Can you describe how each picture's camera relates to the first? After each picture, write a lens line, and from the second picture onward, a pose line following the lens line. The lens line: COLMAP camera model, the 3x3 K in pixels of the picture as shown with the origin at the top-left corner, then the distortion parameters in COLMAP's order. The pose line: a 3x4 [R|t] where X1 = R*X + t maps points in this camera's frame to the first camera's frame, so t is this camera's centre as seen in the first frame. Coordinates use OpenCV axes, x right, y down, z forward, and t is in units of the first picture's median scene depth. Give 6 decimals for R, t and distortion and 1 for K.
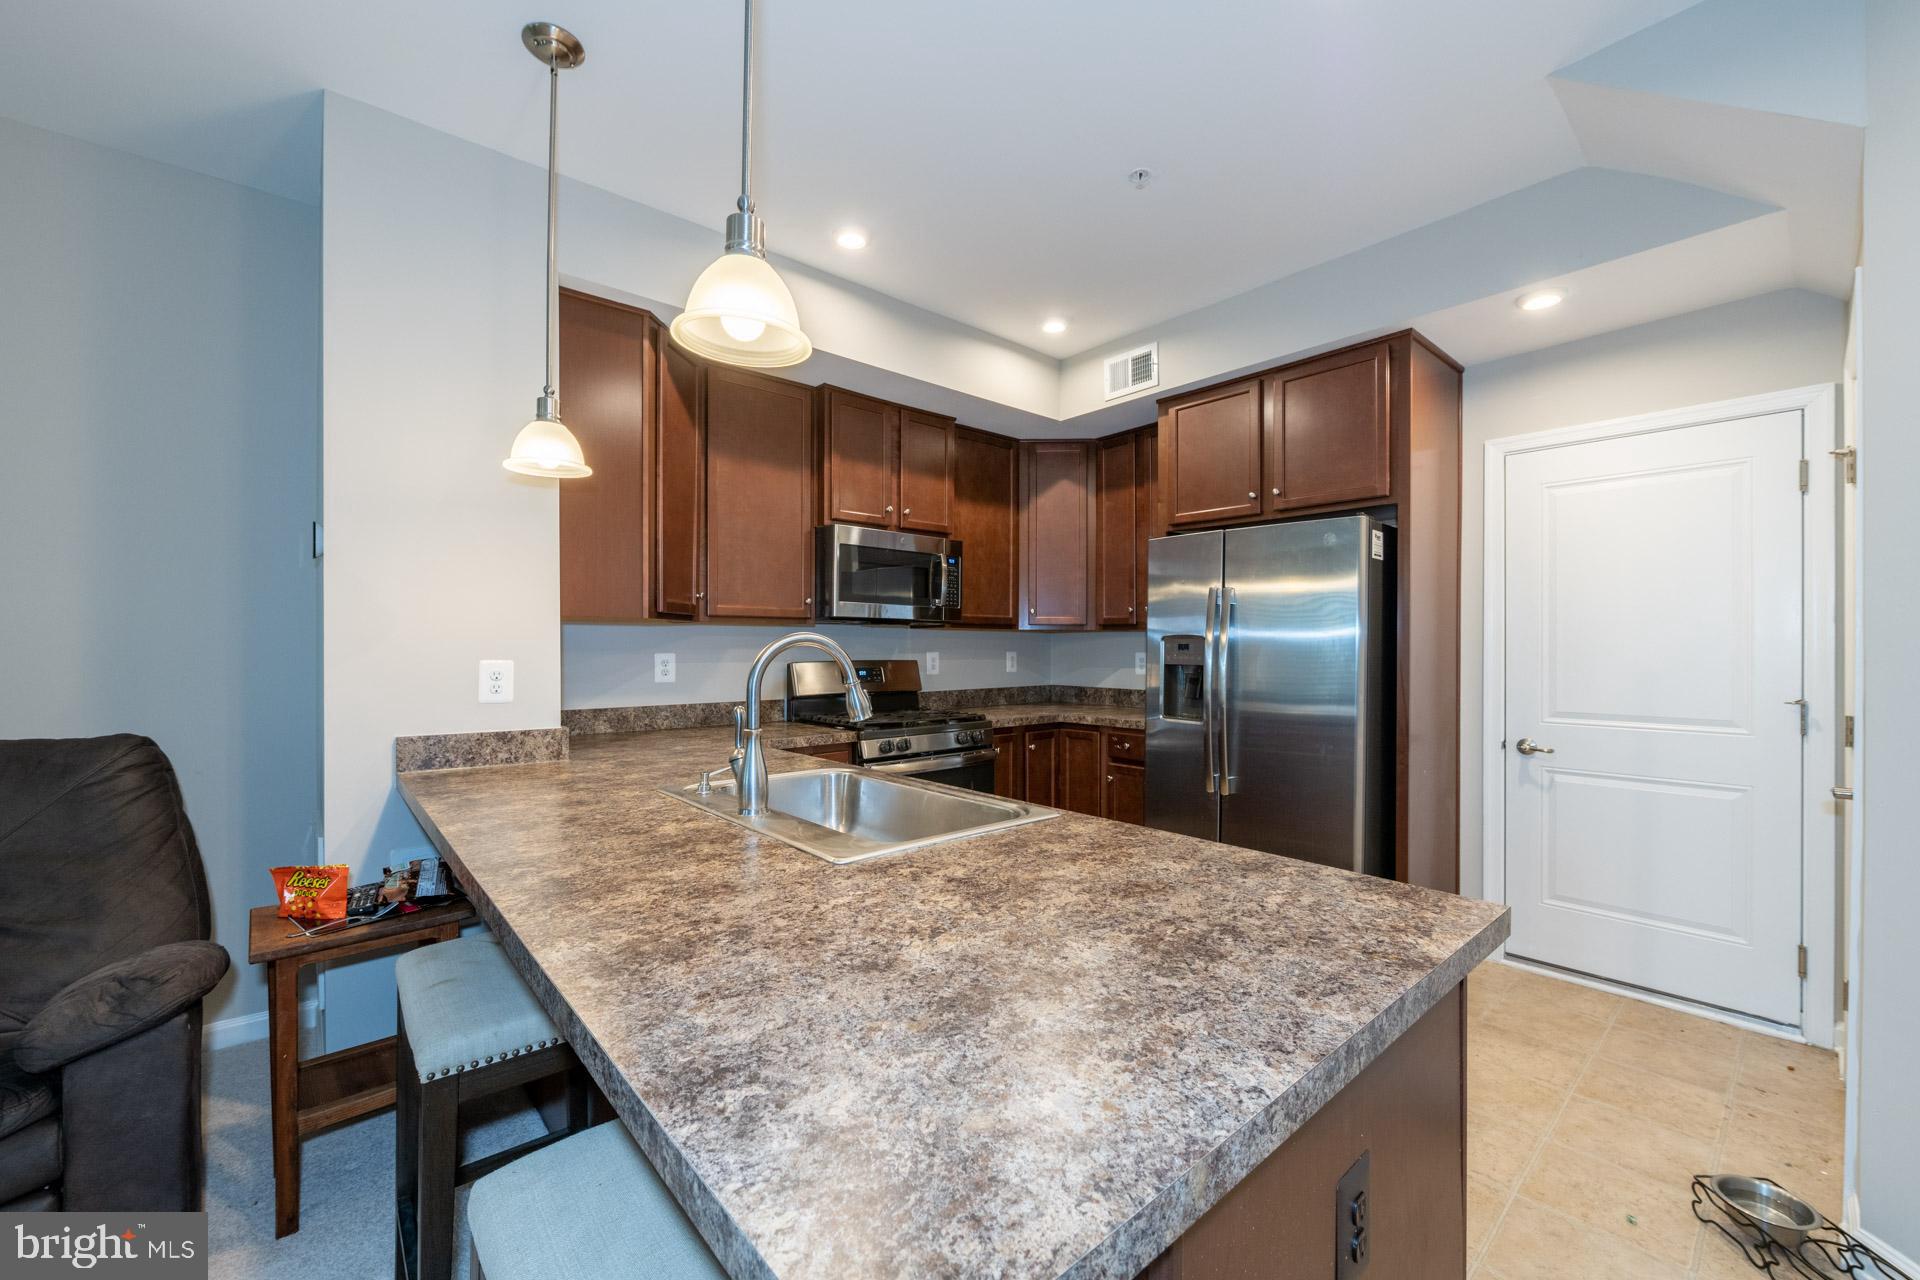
lens RADIAL K [[766.7, 0, 906.4], [0, 766.7, 645.5], [0, 0, 1]] dist [-0.006679, -0.000469]
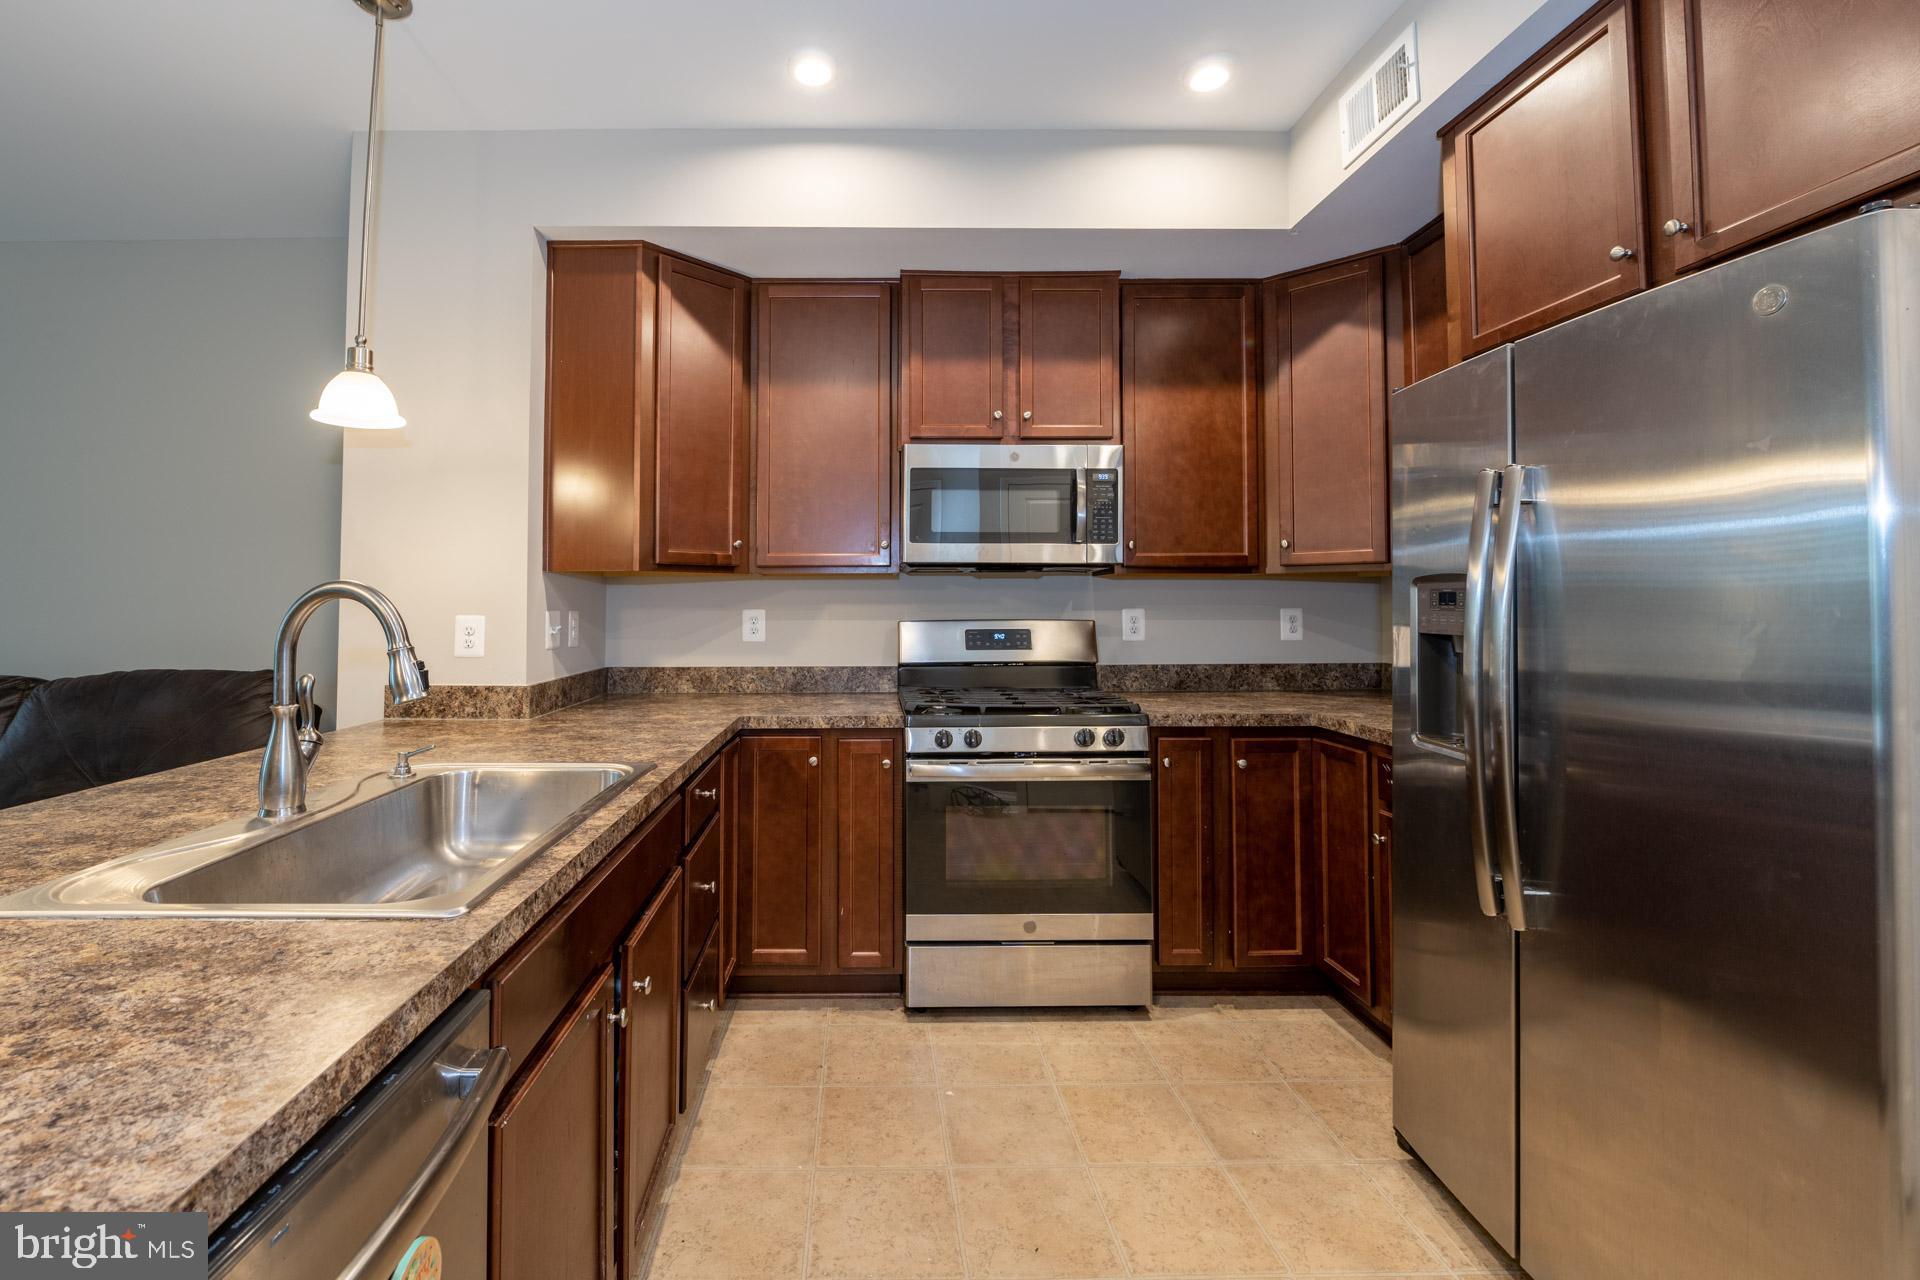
lens RADIAL K [[766.7, 0, 928.3], [0, 766.7, 578.3], [0, 0, 1]] dist [-0.006679, -0.000469]
pose [[0.777225, -0.024413, -0.628749, 0.417722], [0.003890, 0.999414, -0.033997, 0.004617], [0.629210, 0.023977, 0.776865, 0.418511]]
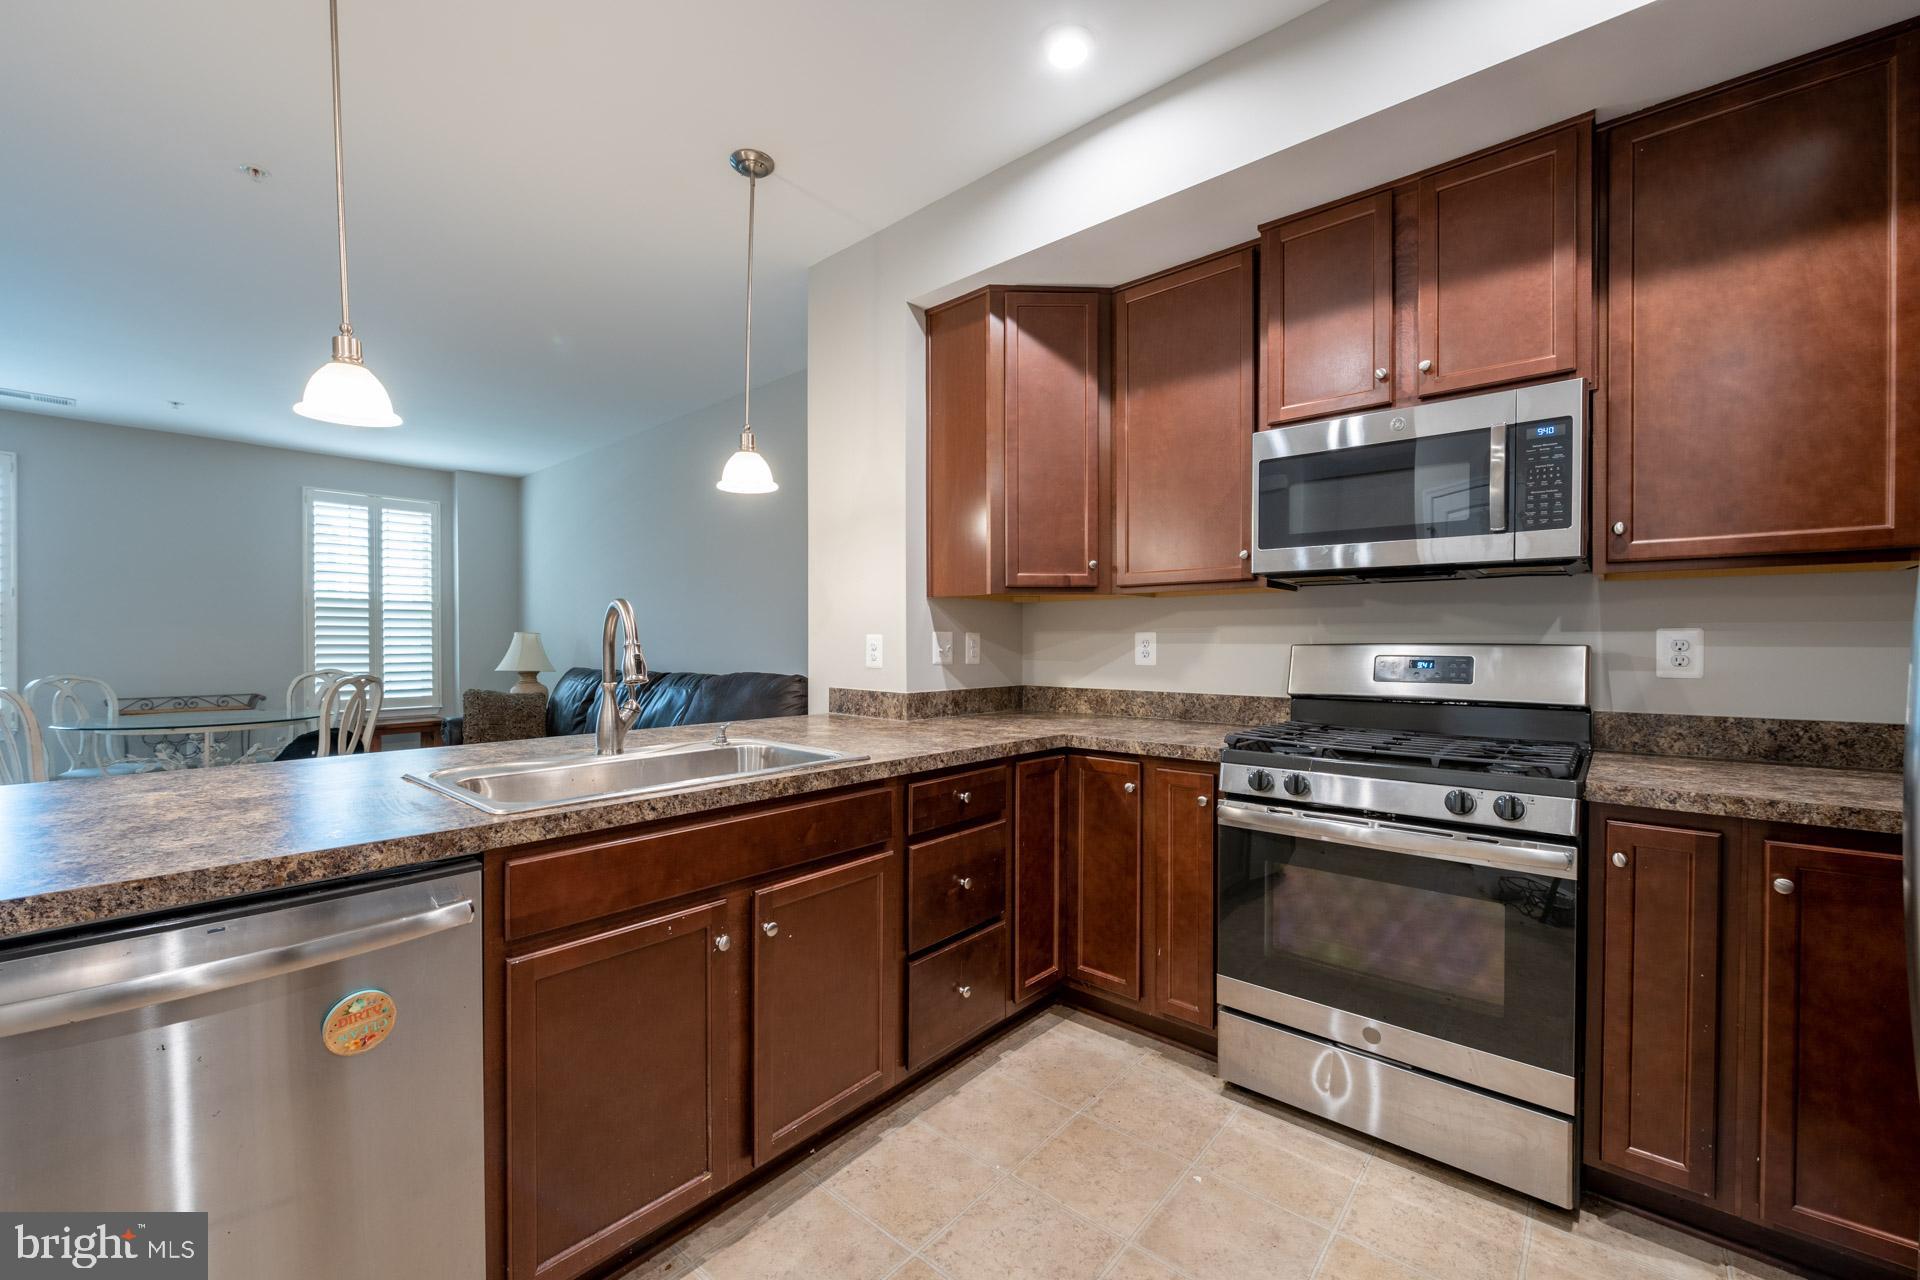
lens RADIAL K [[766.7, 0, 948.9], [0, 766.7, 644.6], [0, 0, 1]] dist [-0.006679, -0.000469]
pose [[0.163557, 0.005457, -0.986519, 0.525443], [0.000846, 0.999984, 0.005672, 0.020280], [0.986533, -0.001762, 0.163550, 0.647201]]
